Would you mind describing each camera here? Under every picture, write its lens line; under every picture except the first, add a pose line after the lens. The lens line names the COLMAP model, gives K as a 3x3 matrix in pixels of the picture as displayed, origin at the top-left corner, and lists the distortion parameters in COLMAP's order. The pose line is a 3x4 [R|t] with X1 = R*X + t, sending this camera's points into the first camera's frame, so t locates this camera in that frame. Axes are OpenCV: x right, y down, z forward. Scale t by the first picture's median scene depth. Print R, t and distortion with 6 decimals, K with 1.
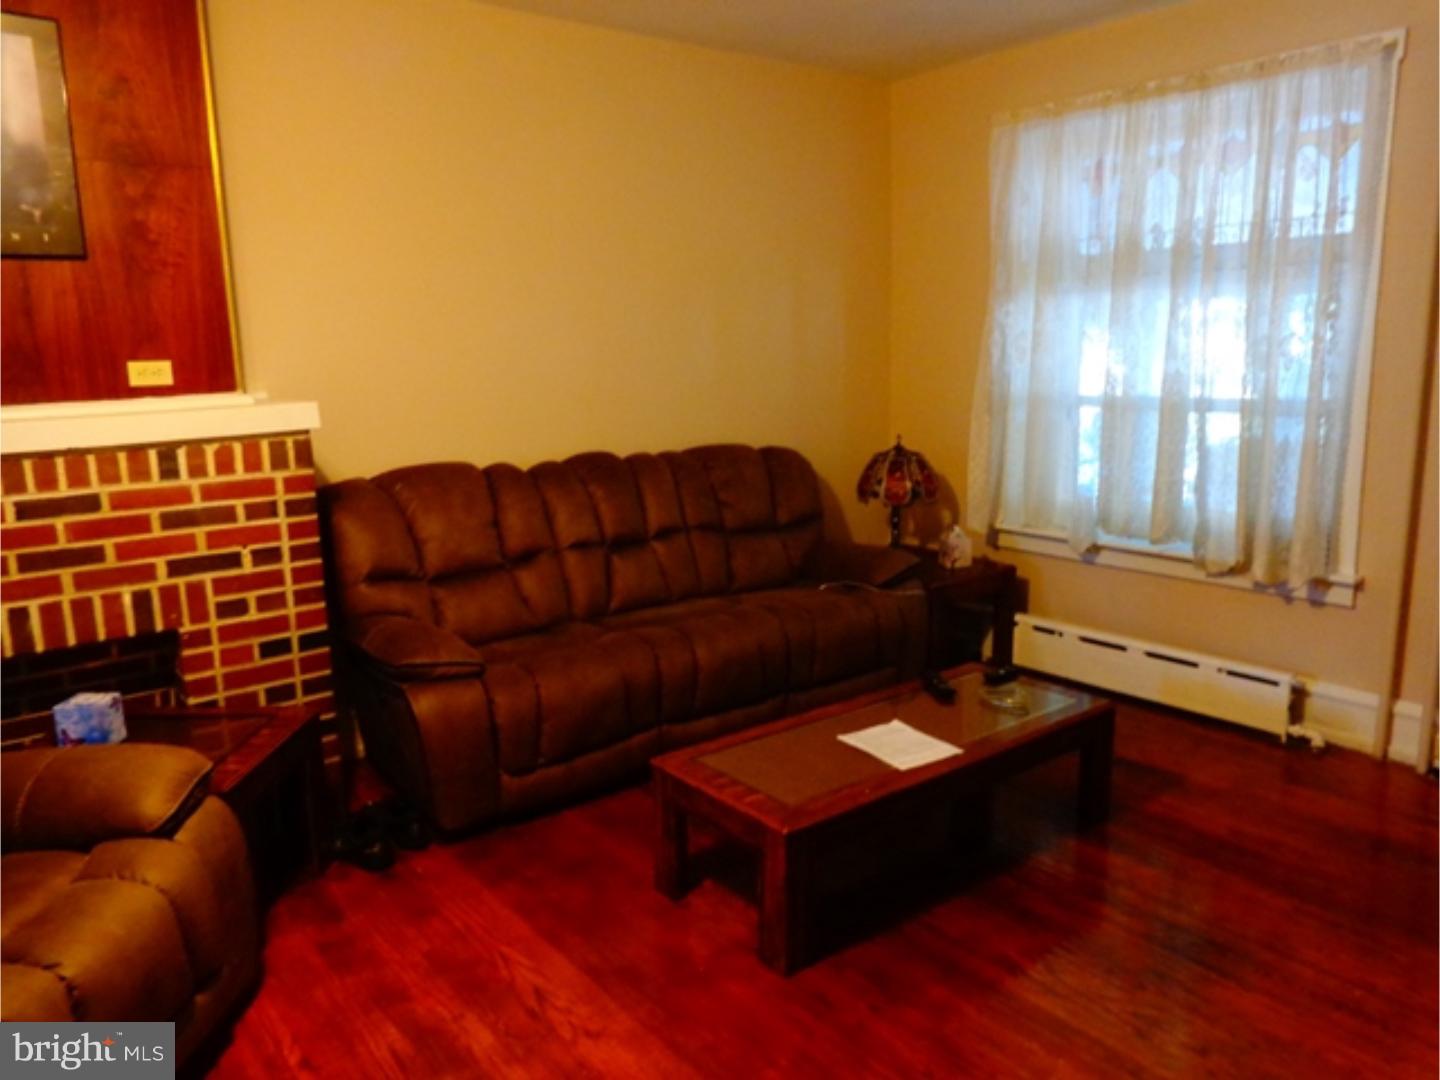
lens RADIAL K [[1061.7, 0, 717.8], [0, 1061.7, 542.7], [0, 0, 1]] dist [-0.020151, 0.012041]
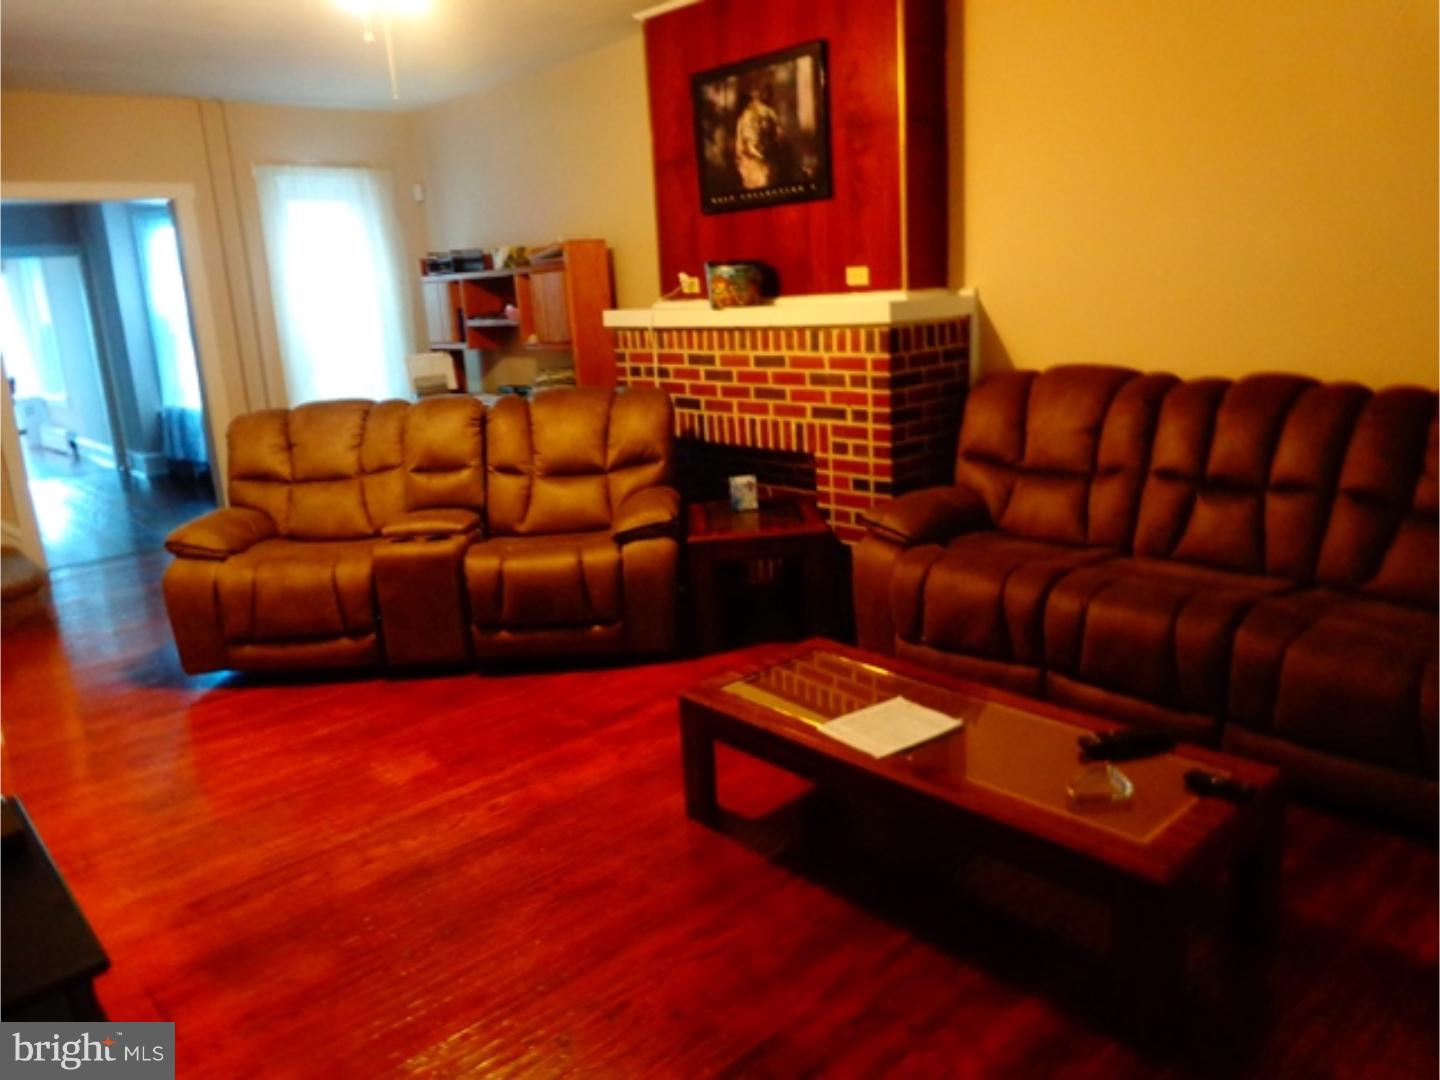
lens RADIAL K [[1061.7, 0, 718.8], [0, 1061.7, 531.4], [0, 0, 1]] dist [-0.020151, 0.012041]
pose [[0.078271, 0.253224, -0.964236, 0.926339], [-0.127762, 0.961776, 0.242207, -0.154426], [0.988711, 0.104235, 0.107632, 0.712758]]
